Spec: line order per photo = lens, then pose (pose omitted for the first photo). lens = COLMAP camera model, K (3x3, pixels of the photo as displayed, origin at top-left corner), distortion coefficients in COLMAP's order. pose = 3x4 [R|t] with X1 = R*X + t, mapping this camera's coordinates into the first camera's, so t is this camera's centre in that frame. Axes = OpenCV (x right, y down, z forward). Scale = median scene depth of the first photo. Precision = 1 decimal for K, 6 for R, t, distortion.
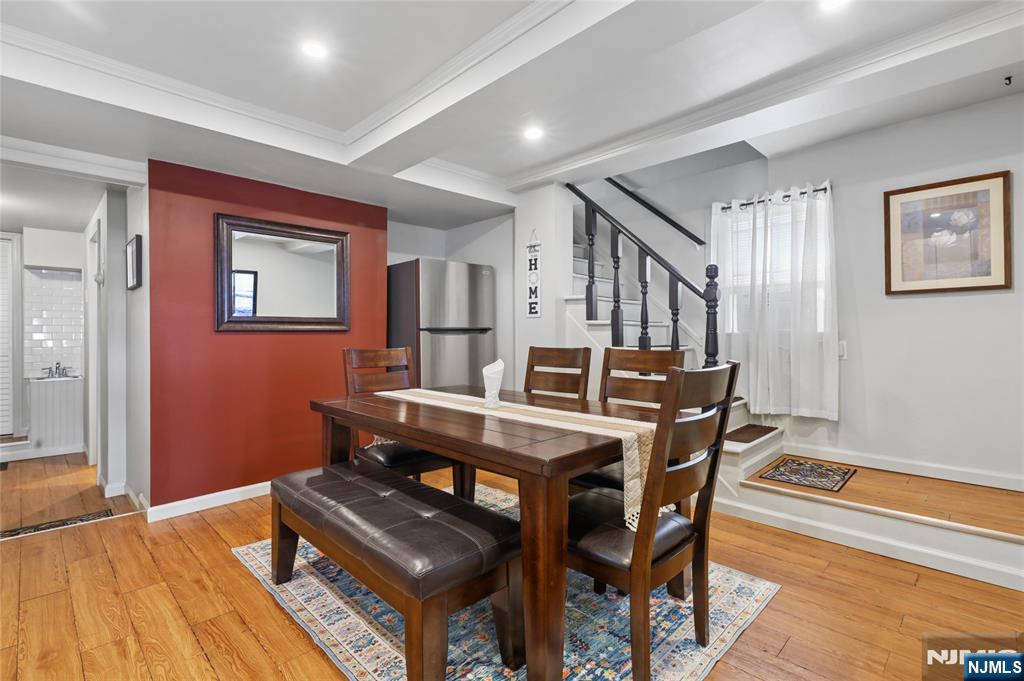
lens RADIAL K [[480.5, 0, 508.6], [0, 480.5, 331.5], [0, 0, 1]] dist [-0.002011, -0.000075]
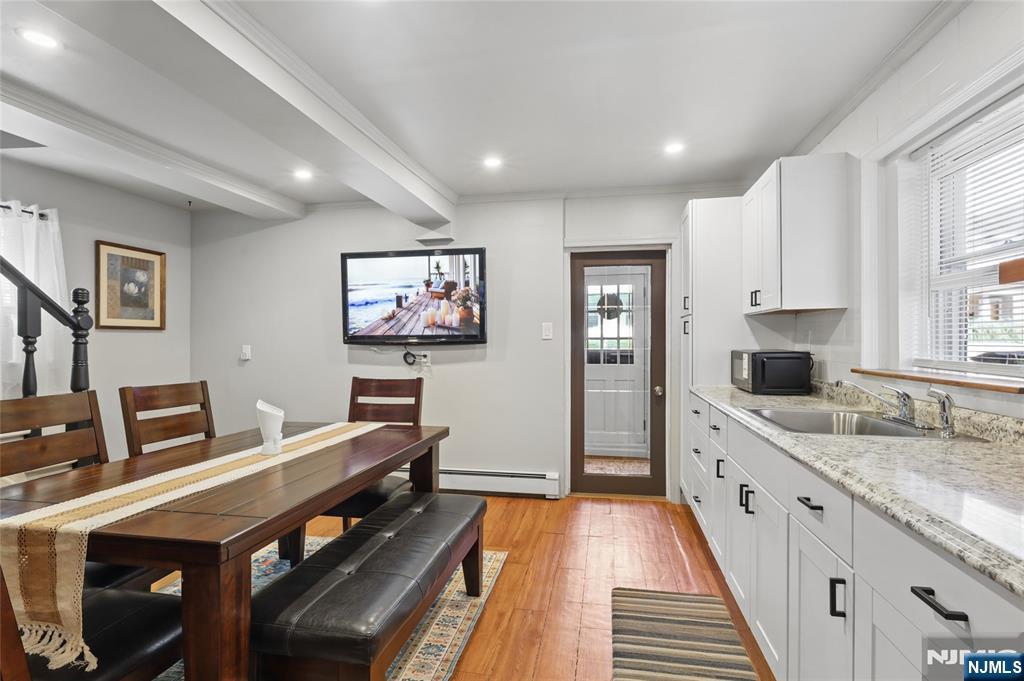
lens RADIAL K [[480.5, 0, 515.8], [0, 480.5, 342.3], [0, 0, 1]] dist [-0.002011, -0.000075]
pose [[-0.568561, 0.008150, 0.822601, -0.811204], [0.003329, 0.999966, -0.007607, -0.032317], [-0.822635, -0.001586, -0.568568, 0.897365]]
